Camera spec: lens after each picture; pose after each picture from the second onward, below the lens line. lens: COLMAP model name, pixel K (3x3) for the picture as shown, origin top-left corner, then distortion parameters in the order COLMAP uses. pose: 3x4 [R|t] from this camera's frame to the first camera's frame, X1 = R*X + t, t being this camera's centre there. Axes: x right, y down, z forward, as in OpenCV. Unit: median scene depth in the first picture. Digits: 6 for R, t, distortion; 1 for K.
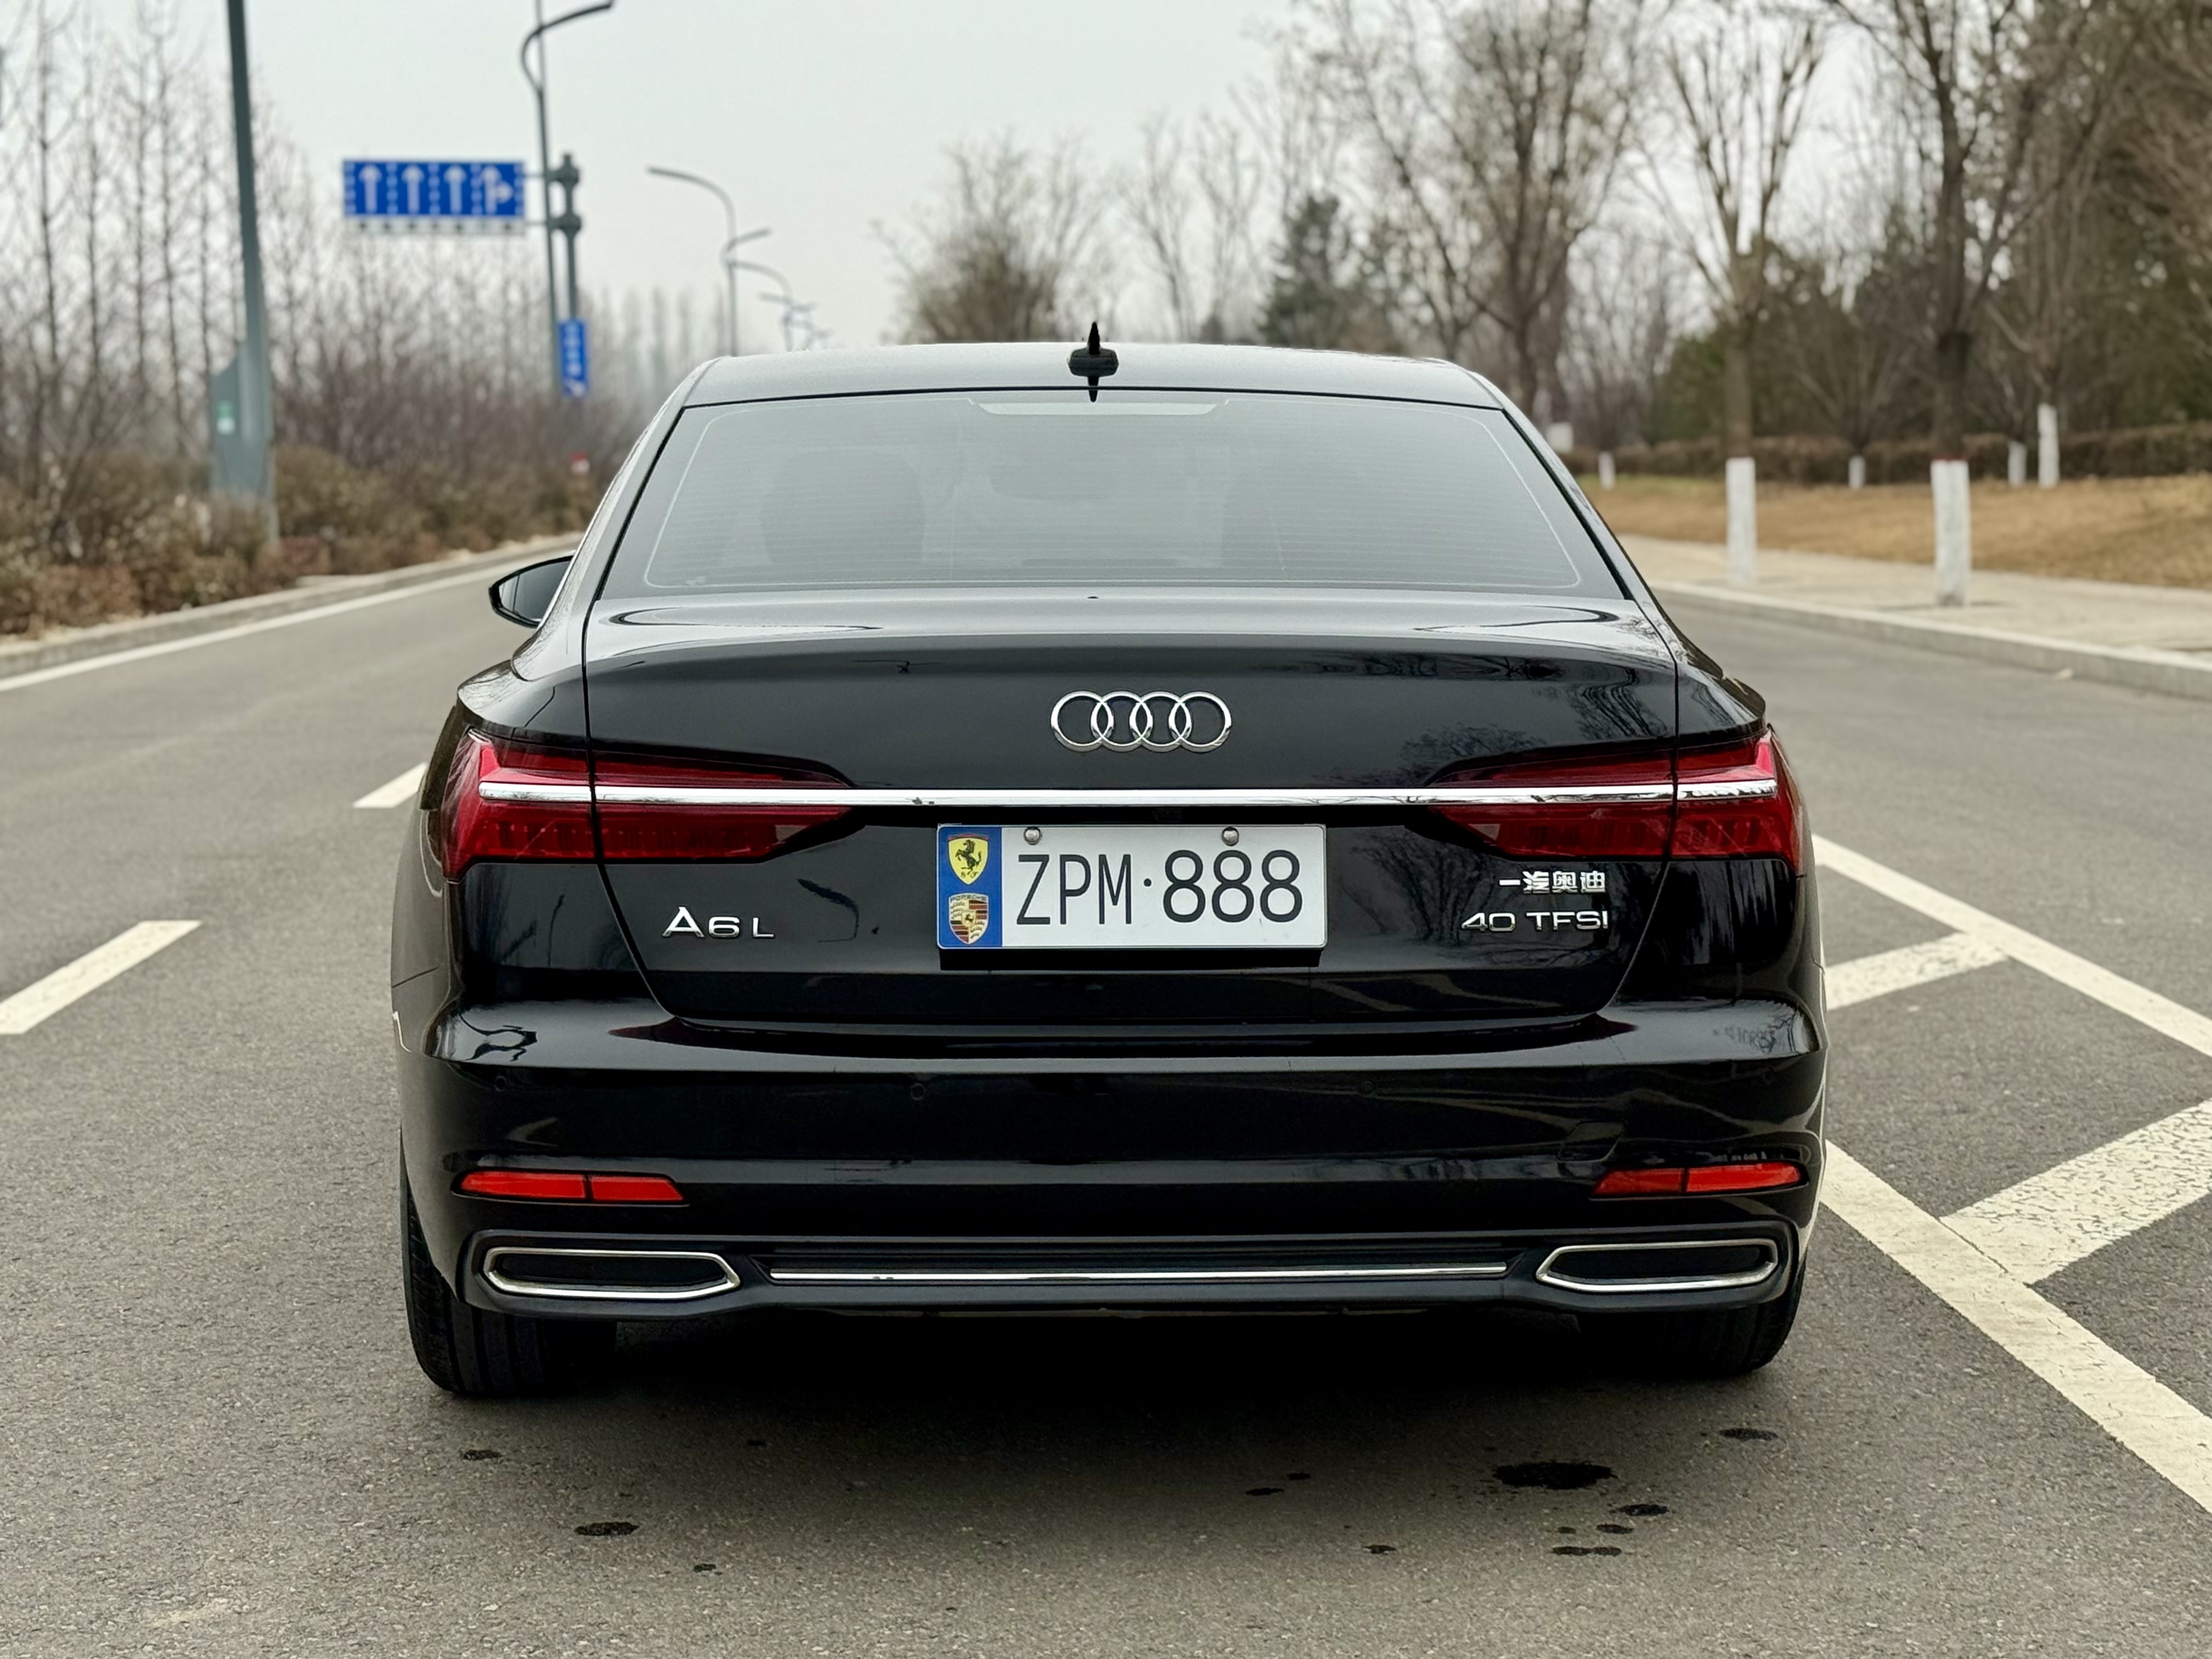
lens RADIAL K [[4296.1, 0, 1106.6], [0, 4296.1, 827.9], [0, 0, 1]] dist [-0.027400, 0.000000]
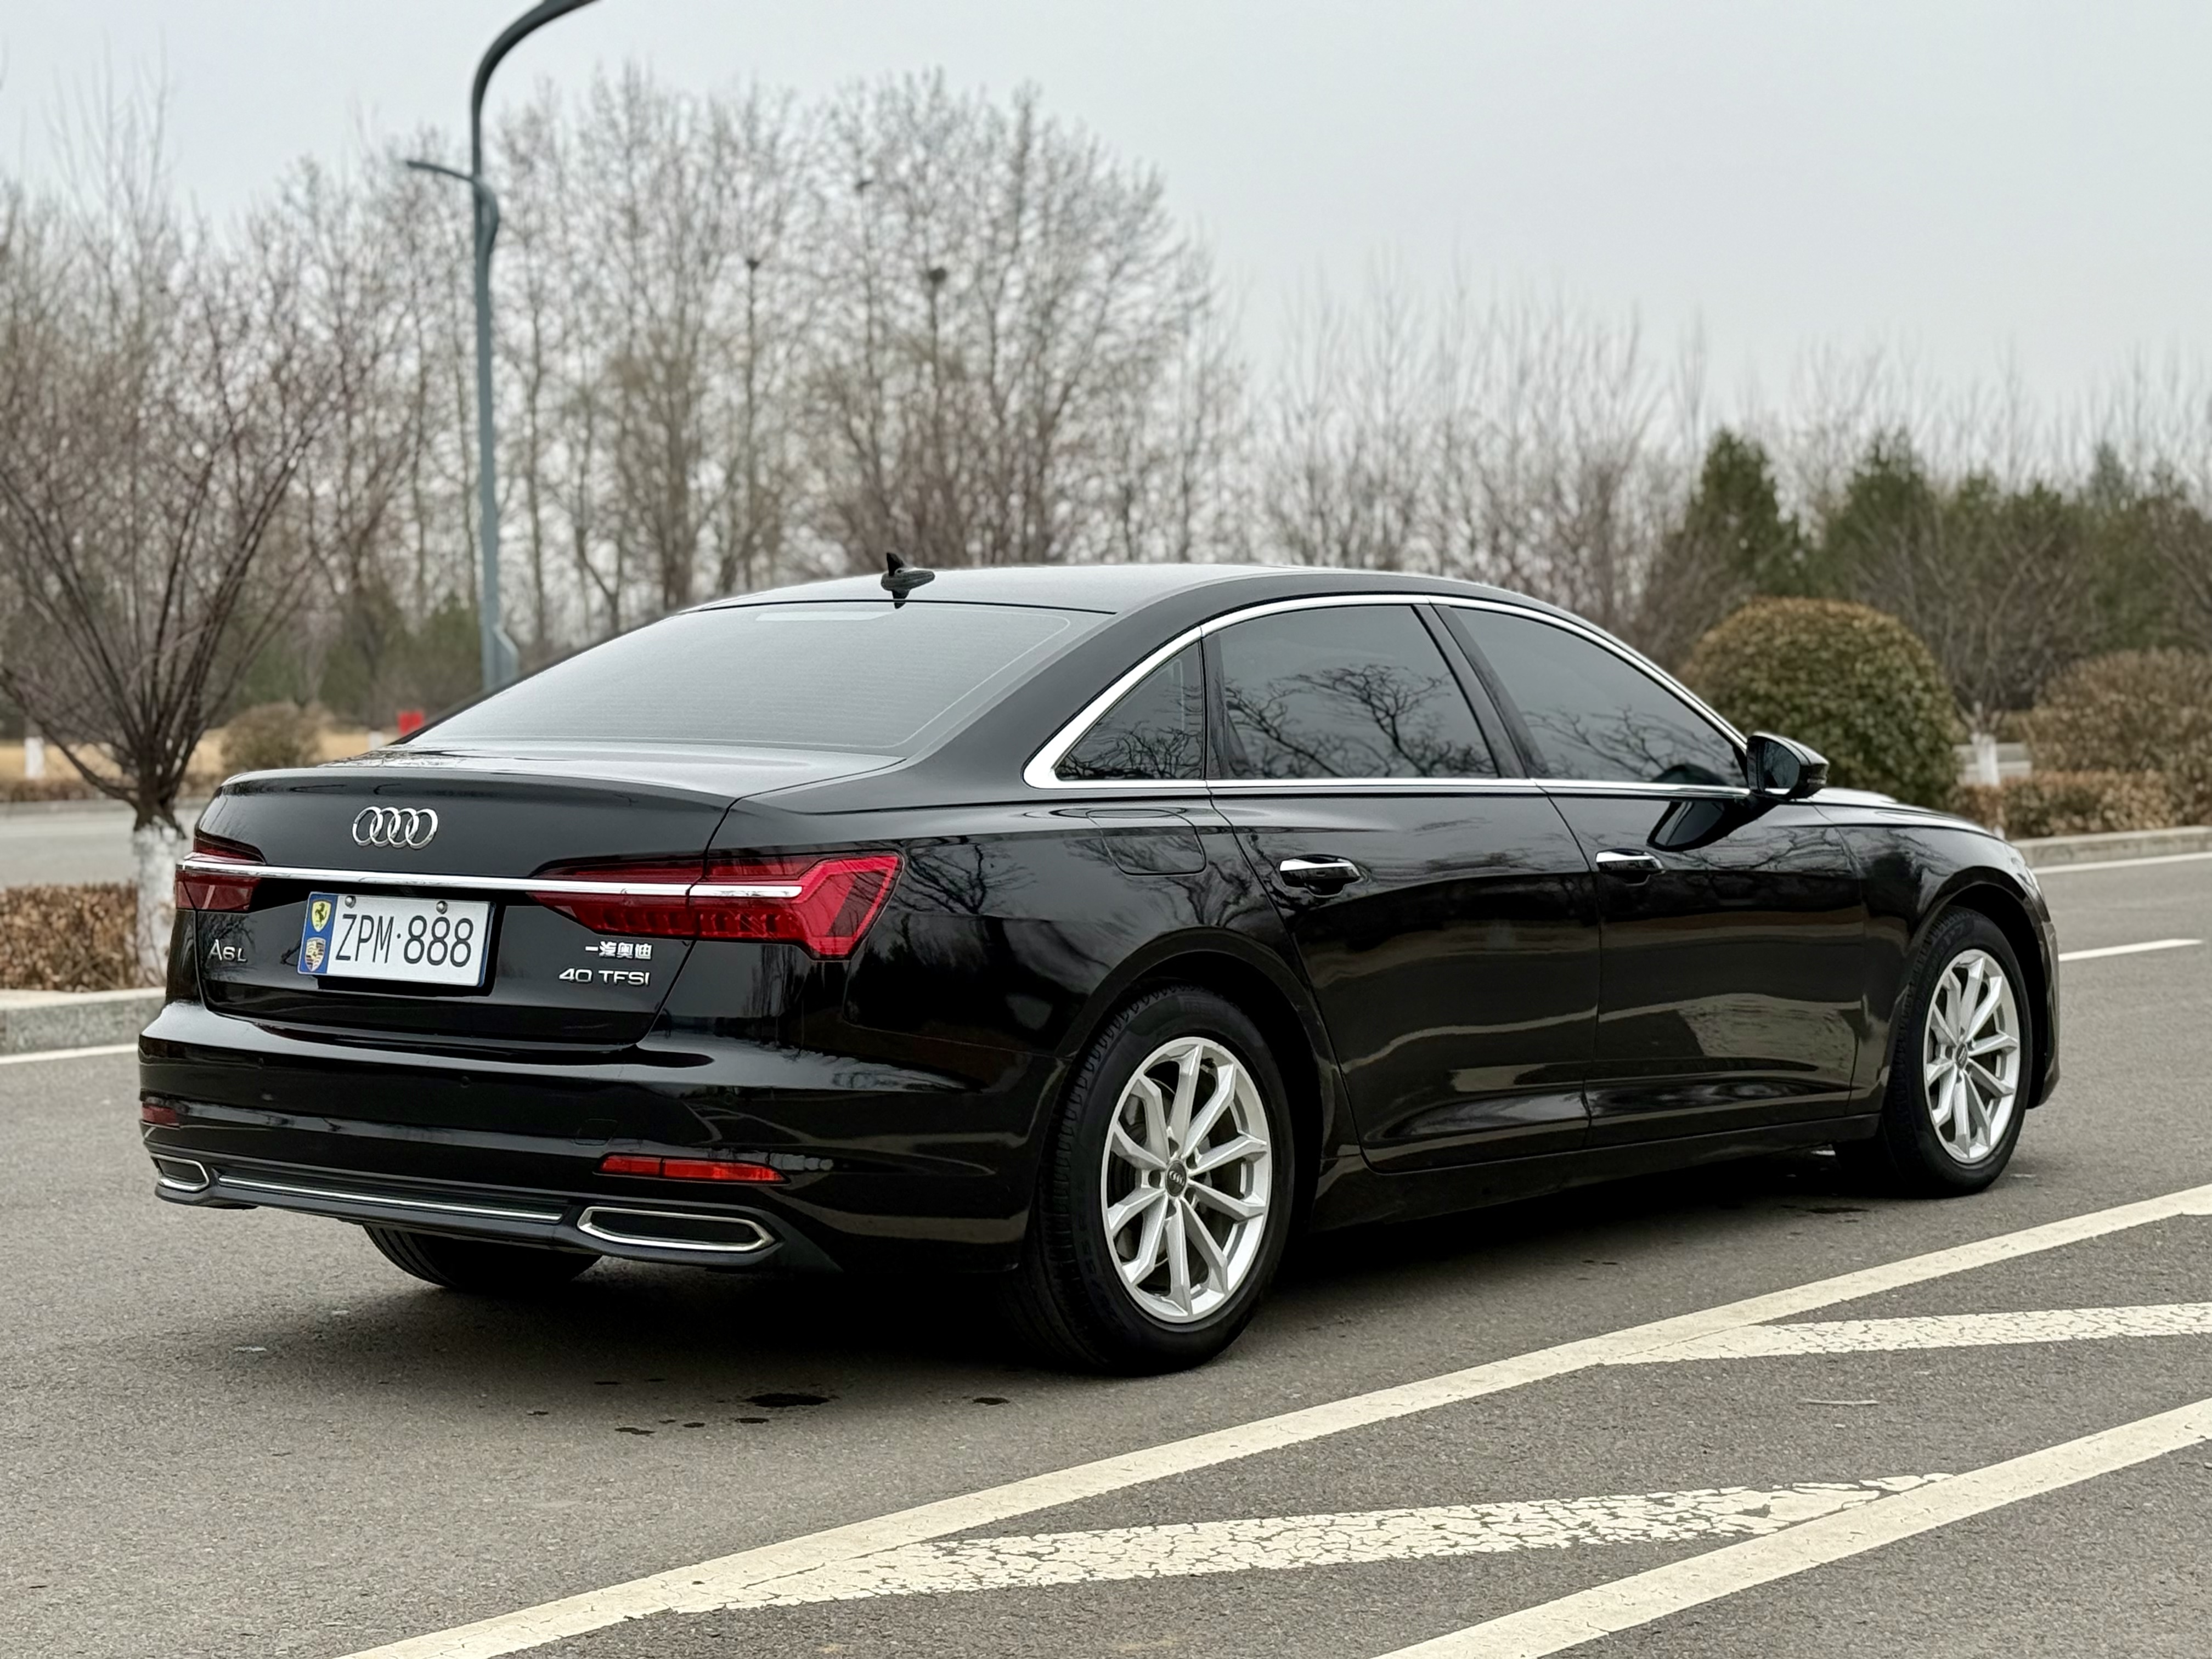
lens RADIAL K [[4296.1, 0, 1105.6], [0, 4296.1, 830.9], [0, 0, 1]] dist [-0.027400, 0.000000]
pose [[0.768449, 0.027454, -0.639321, 1.144855], [-0.055517, 0.998172, -0.023867, -0.001713], [0.637498, 0.053834, 0.768569, 0.012620]]
